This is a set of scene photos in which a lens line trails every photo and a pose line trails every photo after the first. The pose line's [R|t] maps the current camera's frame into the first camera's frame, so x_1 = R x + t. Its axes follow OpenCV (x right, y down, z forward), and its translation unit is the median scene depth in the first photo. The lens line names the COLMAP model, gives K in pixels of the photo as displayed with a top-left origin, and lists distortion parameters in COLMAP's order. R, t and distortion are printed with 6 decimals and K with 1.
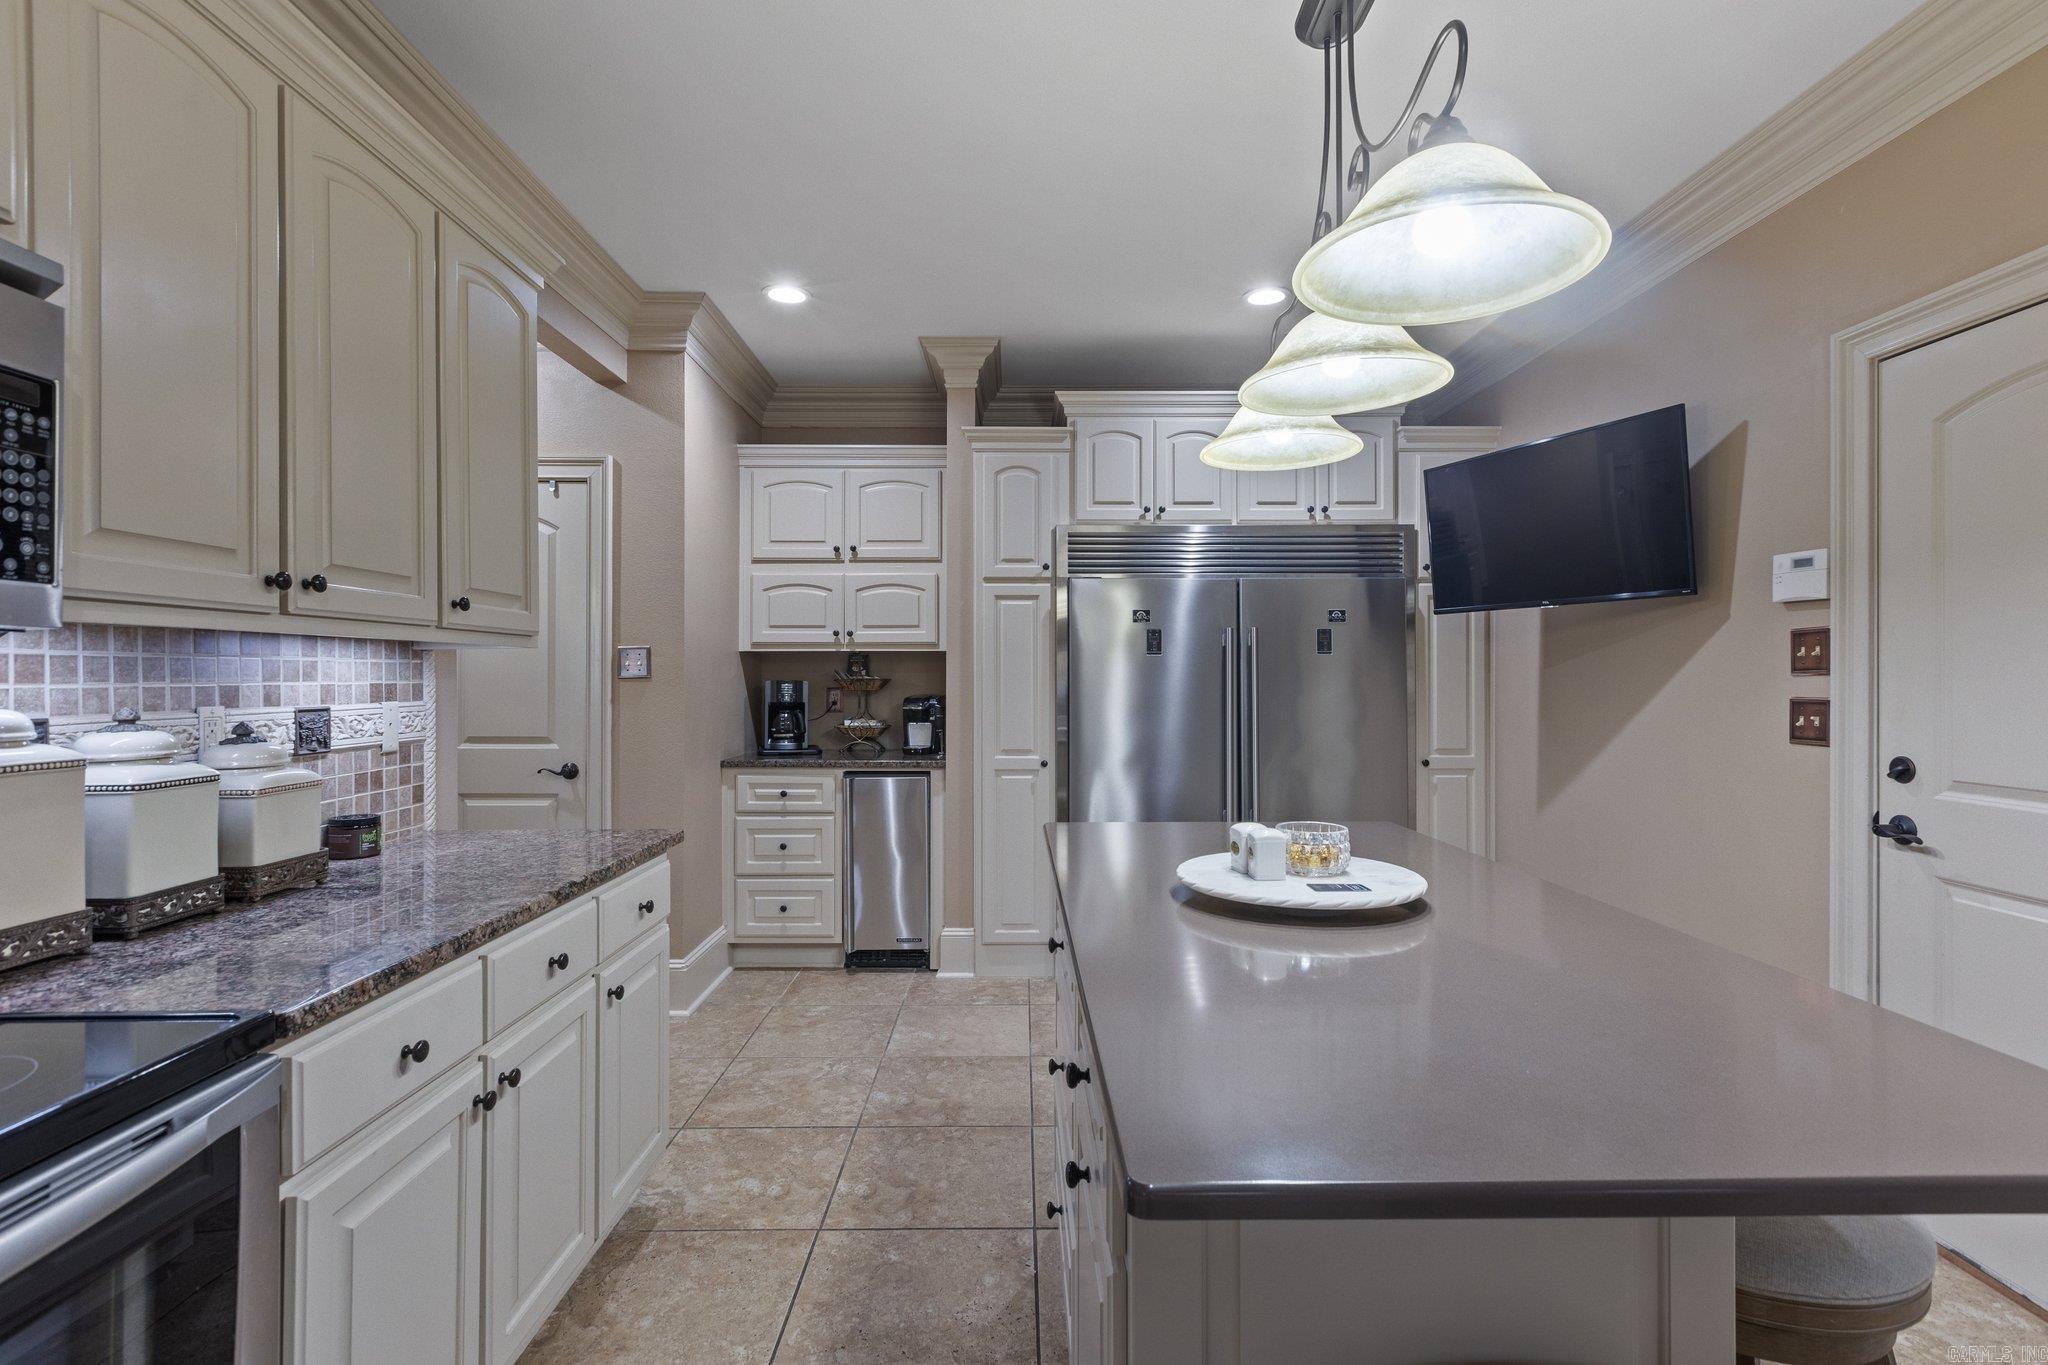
lens RADIAL K [[937.7, 0, 1027.2], [0, 937.7, 667.9], [0, 0, 1]] dist [0.000967, 0.000253]
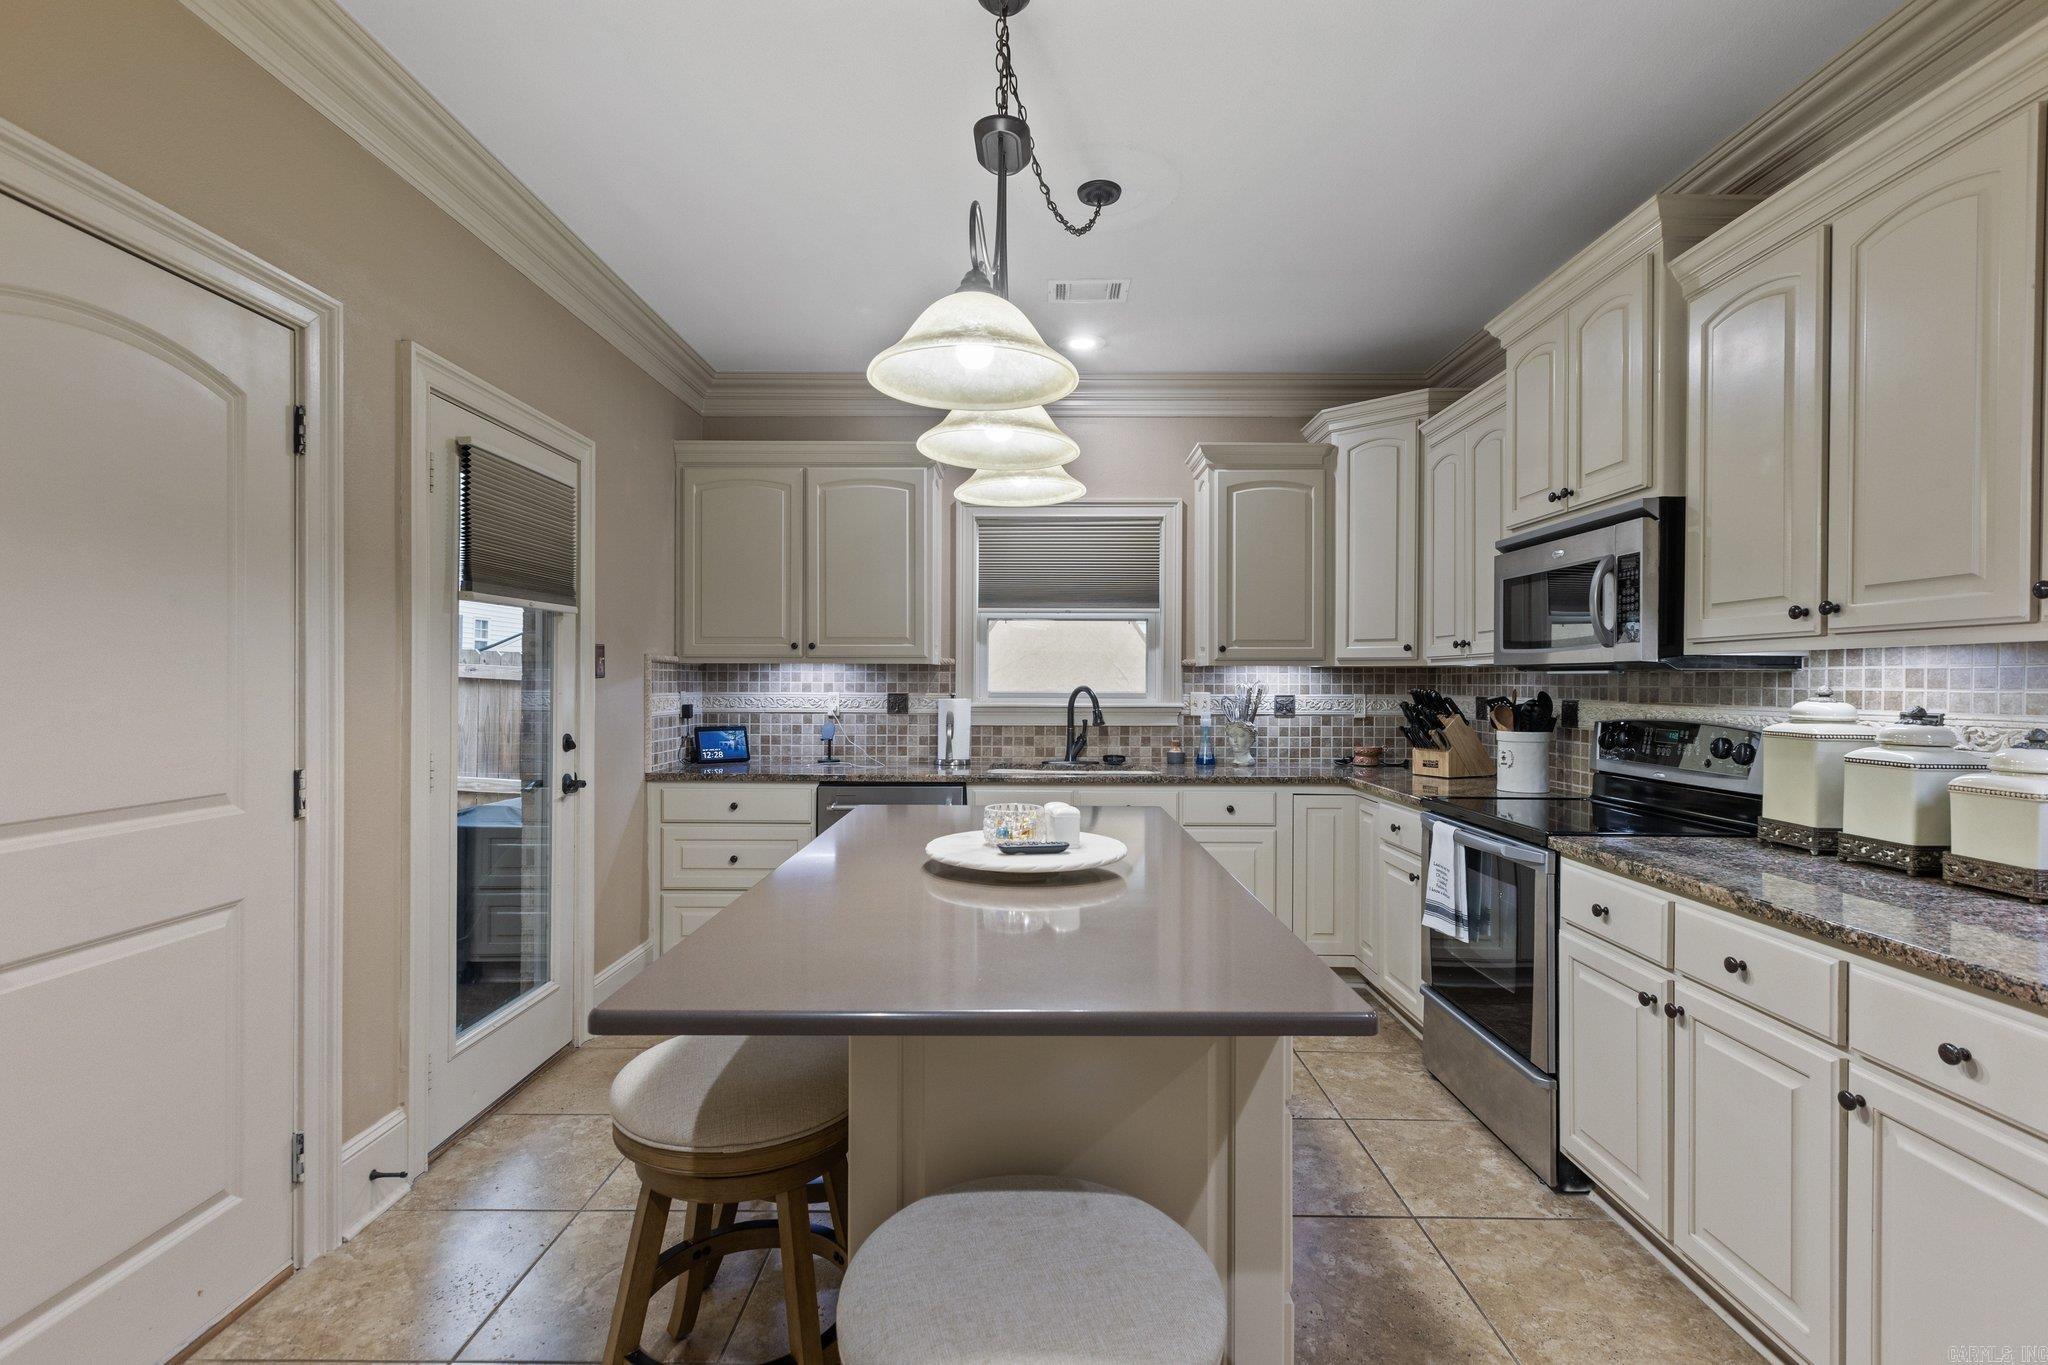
lens RADIAL K [[934.5, 0, 1025.0], [0, 934.5, 677.9], [0, 0, 1]] dist [0.002981, 0.000729]
pose [[-0.999845, -0.003740, 0.017181, 0.182411], [-0.003922, 0.999936, -0.010607, 0.012592], [-0.017140, -0.010673, -0.999796, 1.479020]]
